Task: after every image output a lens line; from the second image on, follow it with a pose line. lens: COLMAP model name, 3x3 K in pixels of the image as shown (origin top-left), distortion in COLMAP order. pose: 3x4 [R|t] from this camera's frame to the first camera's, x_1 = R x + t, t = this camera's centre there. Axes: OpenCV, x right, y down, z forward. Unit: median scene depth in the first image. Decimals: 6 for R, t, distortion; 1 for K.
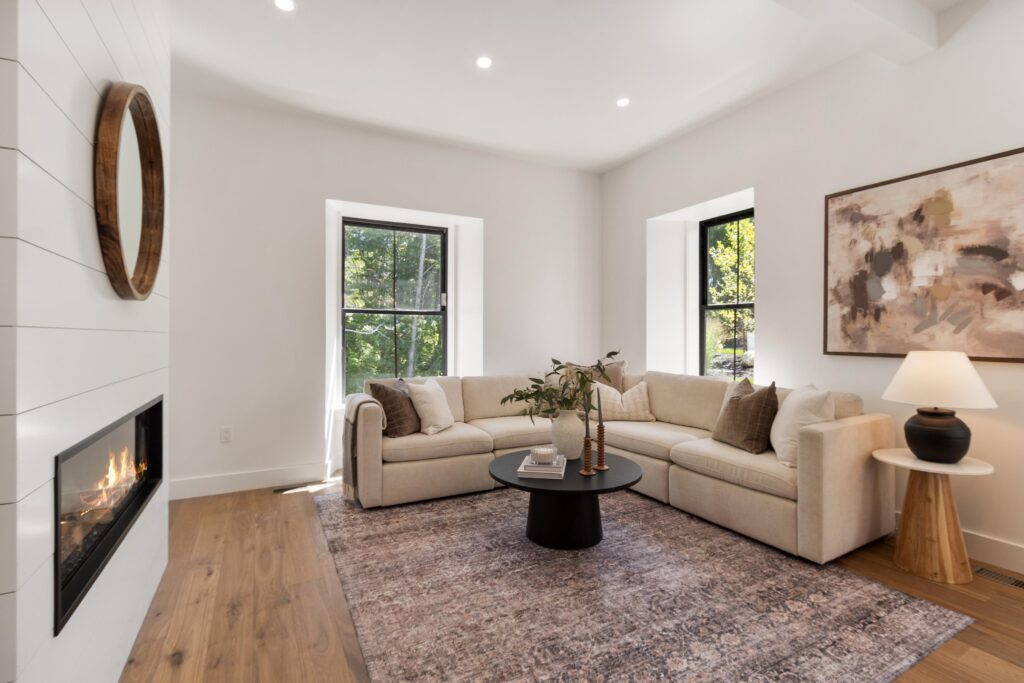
lens RADIAL K [[462.6, 0, 496.8], [0, 462.6, 333.8], [0, 0, 1]] dist [-0.001417, -0.000237]
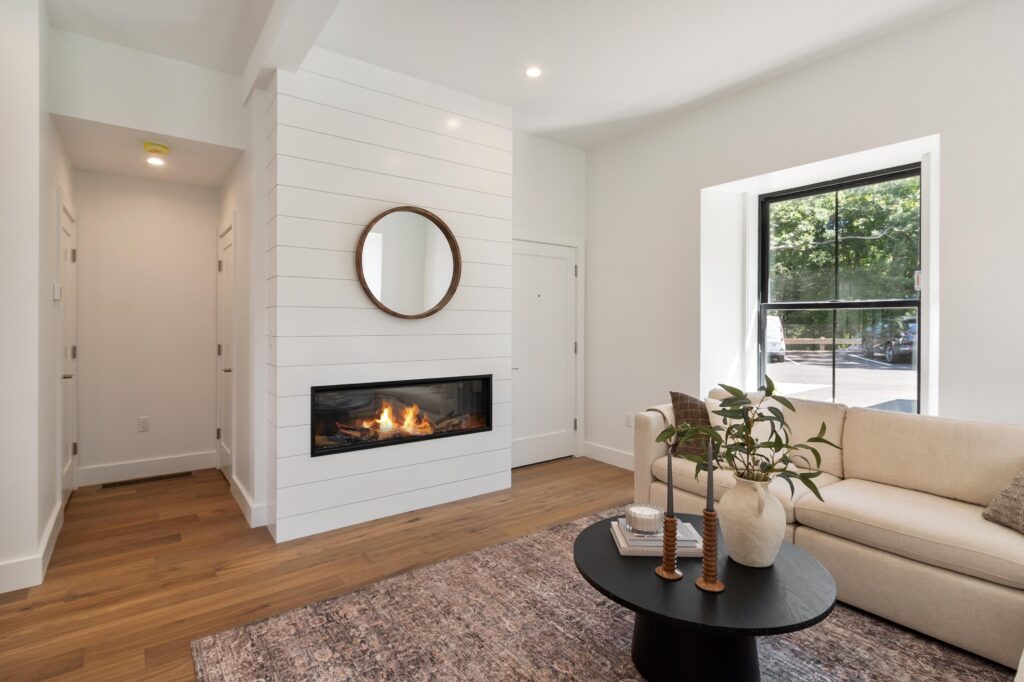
lens RADIAL K [[499.6, 0, 513.6], [0, 499.6, 331.8], [0, 0, 1]] dist [0.000328, 0.000114]
pose [[0.173260, 0.016675, -0.984735, 0.828836], [-0.000096, 0.999857, 0.016914, -0.031921], [0.984876, -0.002836, 0.173237, 0.700670]]
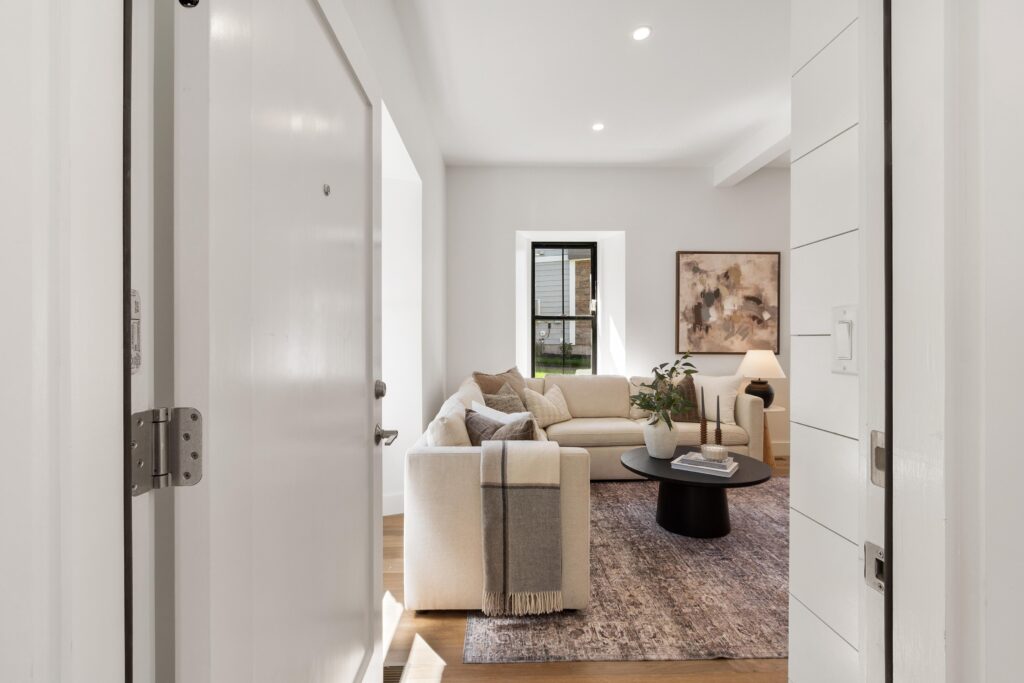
lens RADIAL K [[462.6, 0, 498.4], [0, 462.6, 343.5], [0, 0, 1]] dist [-0.001417, -0.000237]
pose [[0.447058, -0.003643, 0.894497, -1.120778], [-0.003330, 0.999978, 0.005738, 0.003174], [-0.894499, -0.005544, 0.447036, 1.004993]]
